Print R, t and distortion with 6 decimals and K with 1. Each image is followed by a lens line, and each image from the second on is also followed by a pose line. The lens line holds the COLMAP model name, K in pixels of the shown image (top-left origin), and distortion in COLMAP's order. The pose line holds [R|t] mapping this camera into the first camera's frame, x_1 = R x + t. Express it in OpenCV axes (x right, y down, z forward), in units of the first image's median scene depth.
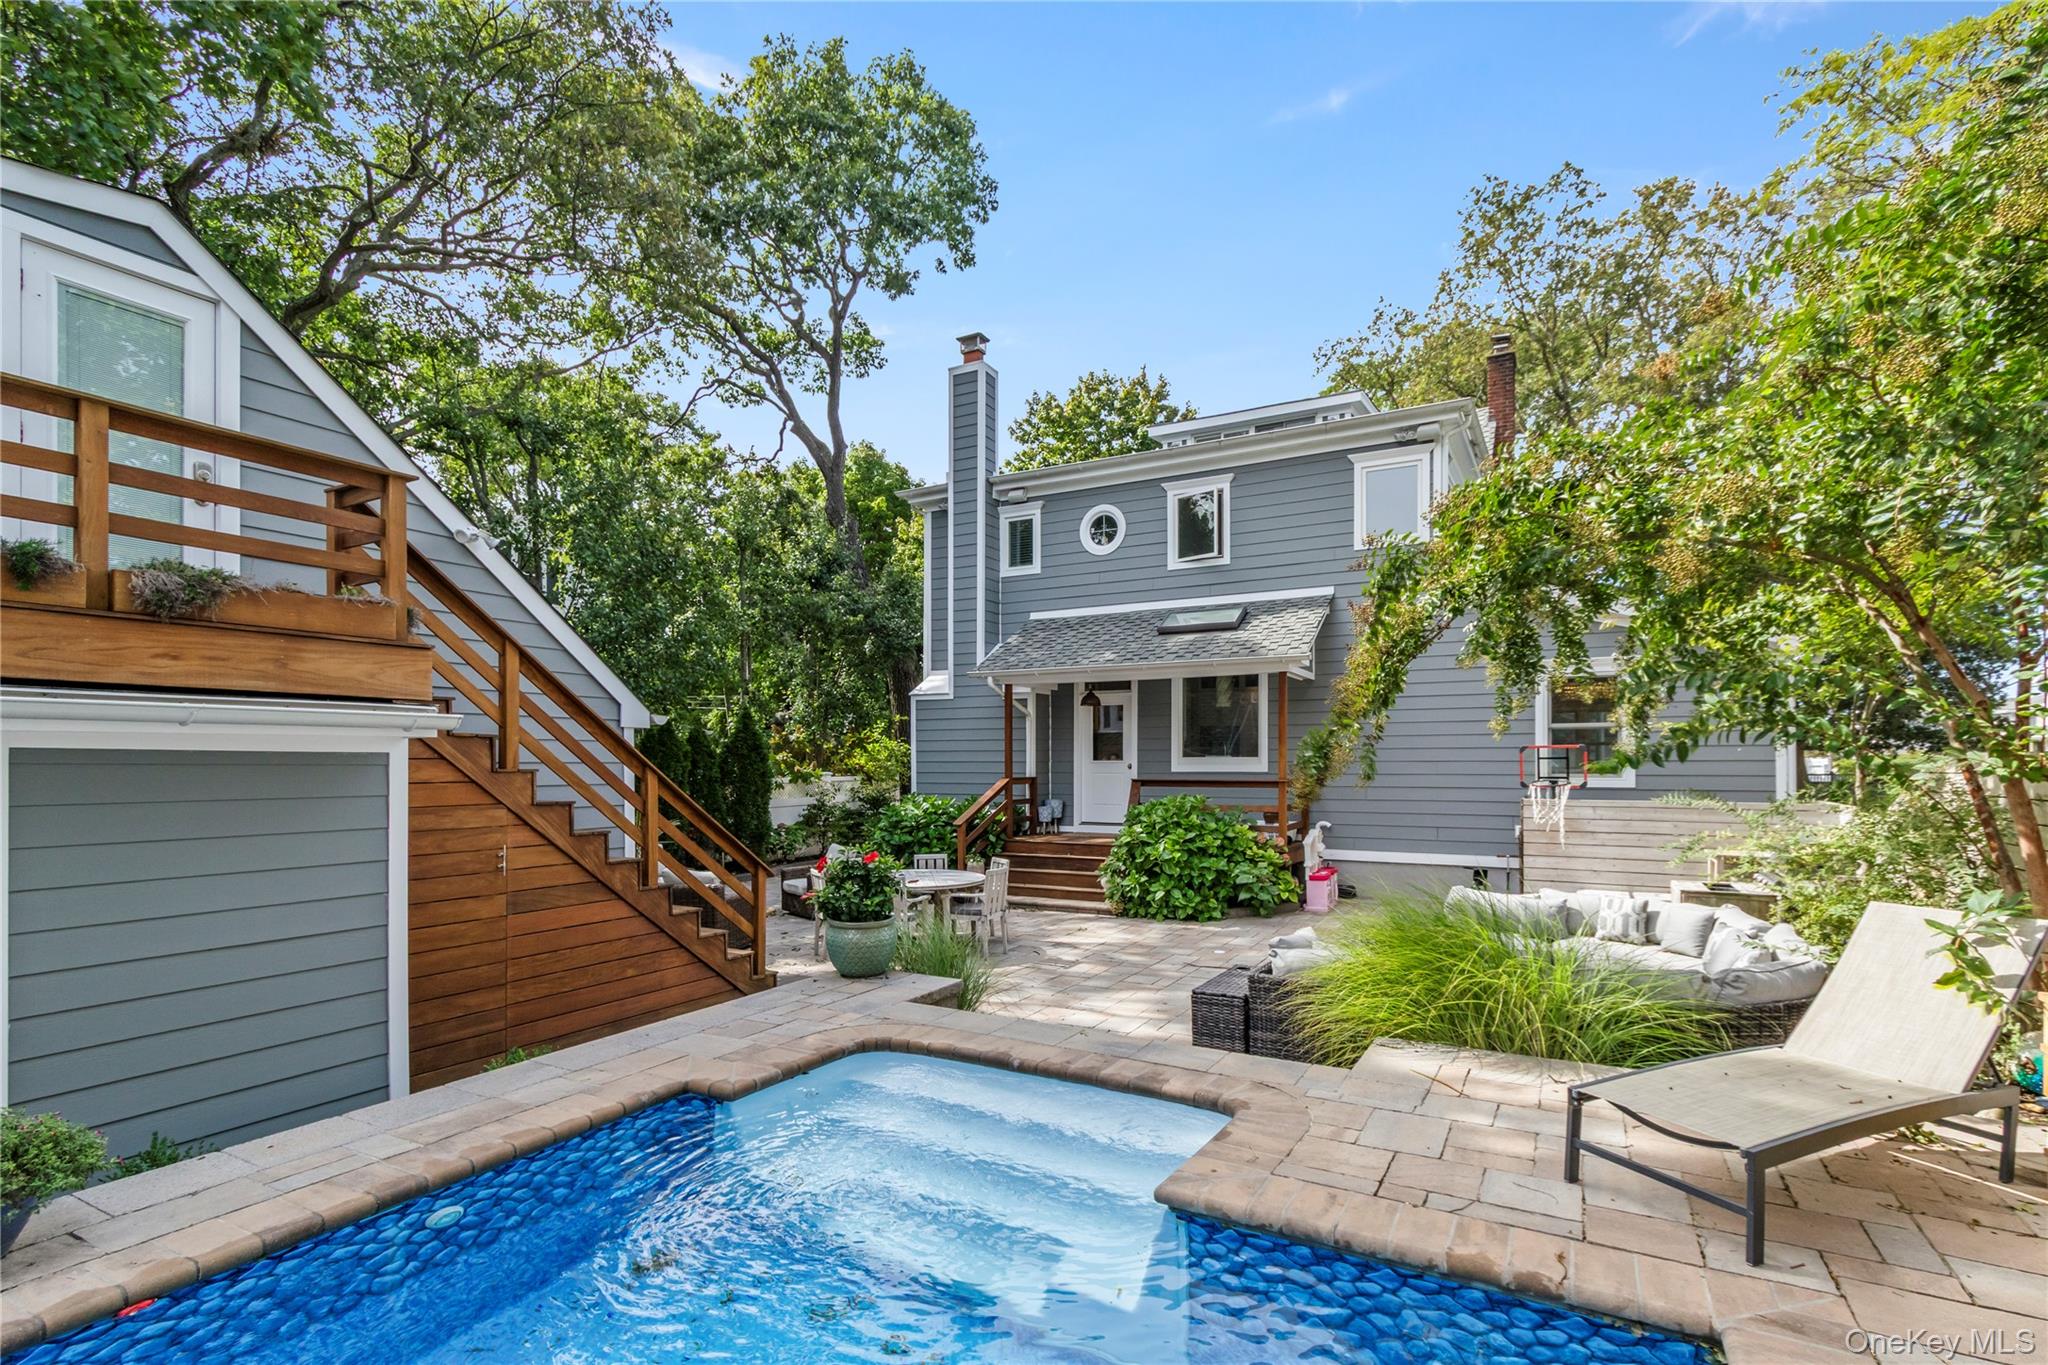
lens RADIAL K [[976.6, 0, 1024.1], [0, 976.6, 690.8], [0, 0, 1]] dist [0.003244, -0.000619]
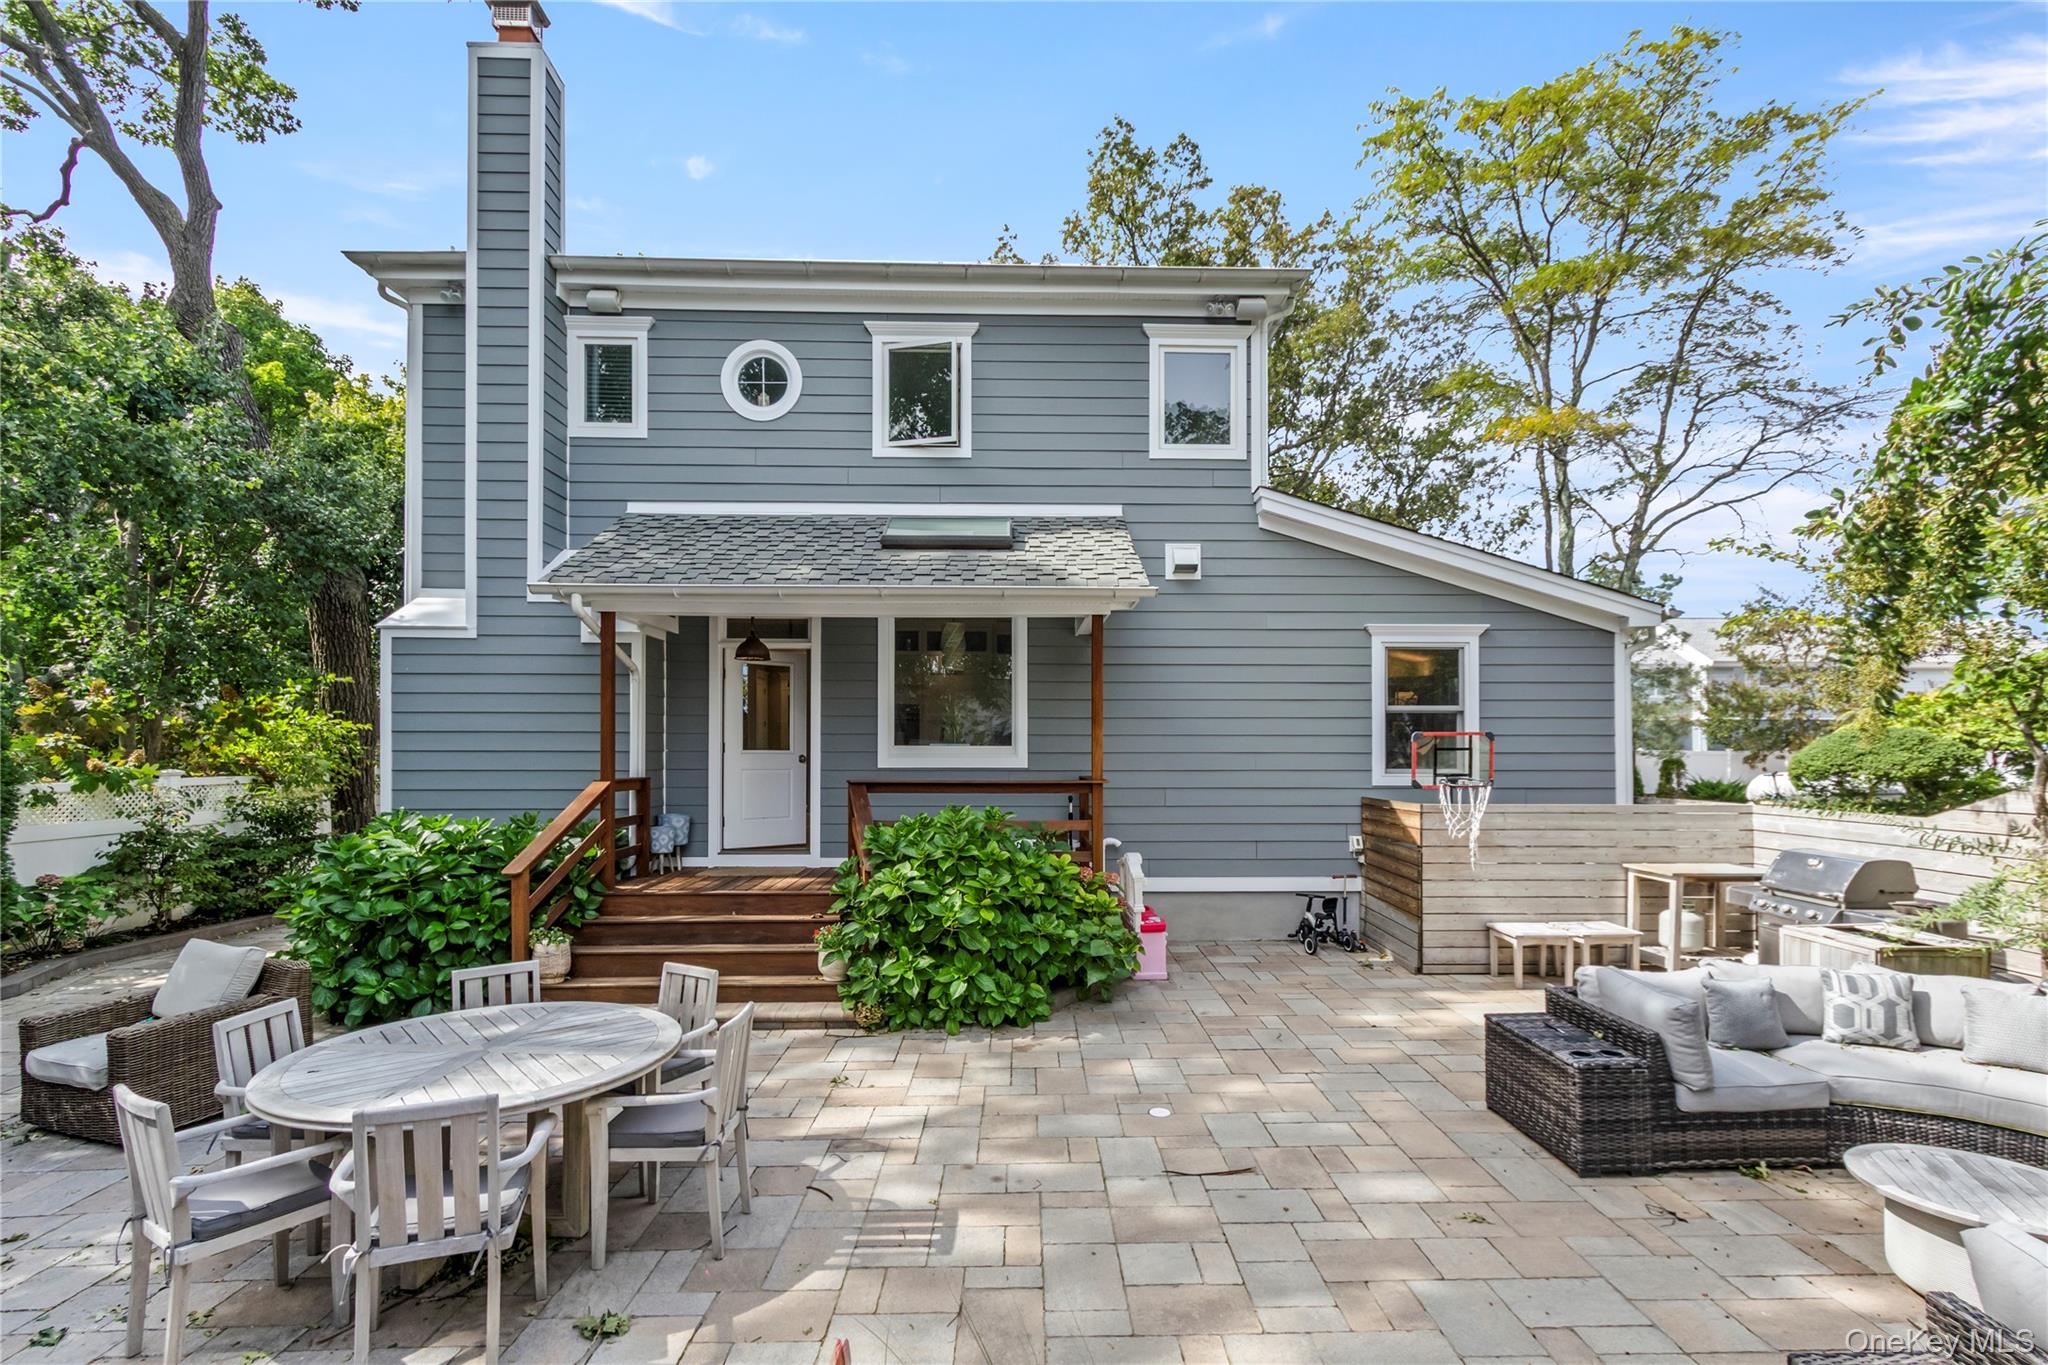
lens RADIAL K [[955.6, 0, 1030.9], [0, 955.6, 725.6], [0, 0, 1]] dist [0.004009, 0.000109]
pose [[0.859438, 0.016895, 0.510960, -0.082688], [-0.039252, 0.998684, 0.033001, 0.029041], [-0.509730, -0.048419, 0.858971, 0.390685]]
